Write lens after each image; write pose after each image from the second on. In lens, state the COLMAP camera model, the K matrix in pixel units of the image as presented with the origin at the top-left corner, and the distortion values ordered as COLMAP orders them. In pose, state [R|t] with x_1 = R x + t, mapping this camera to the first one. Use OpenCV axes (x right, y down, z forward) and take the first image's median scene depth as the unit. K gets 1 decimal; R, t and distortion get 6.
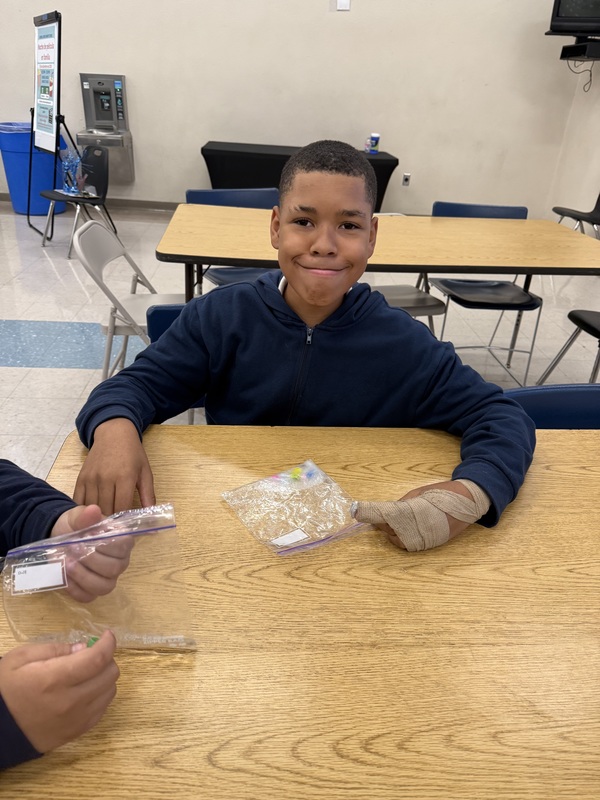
lens RADIAL K [[578.2, 0, 300.9], [0, 578.2, 395.4], [0, 0, 1]] dist [0.022765, -0.033176]
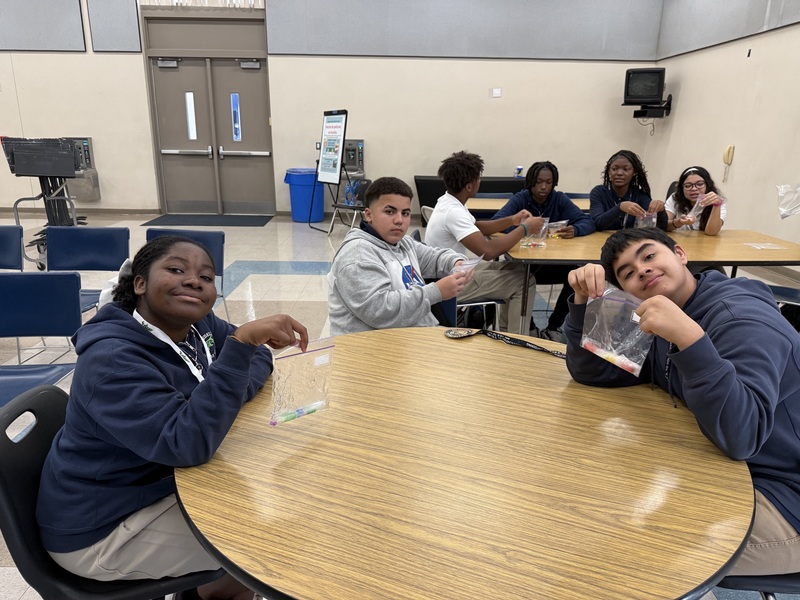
lens RADIAL K [[578.2, 0, 401.5], [0, 578.2, 299.1], [0, 0, 1]] dist [0.022765, -0.033176]
pose [[0.998618, -0.030791, -0.042593, -0.155006], [0.021289, 0.977932, -0.207835, 0.252337], [0.048052, 0.206641, 0.977236, -0.541764]]
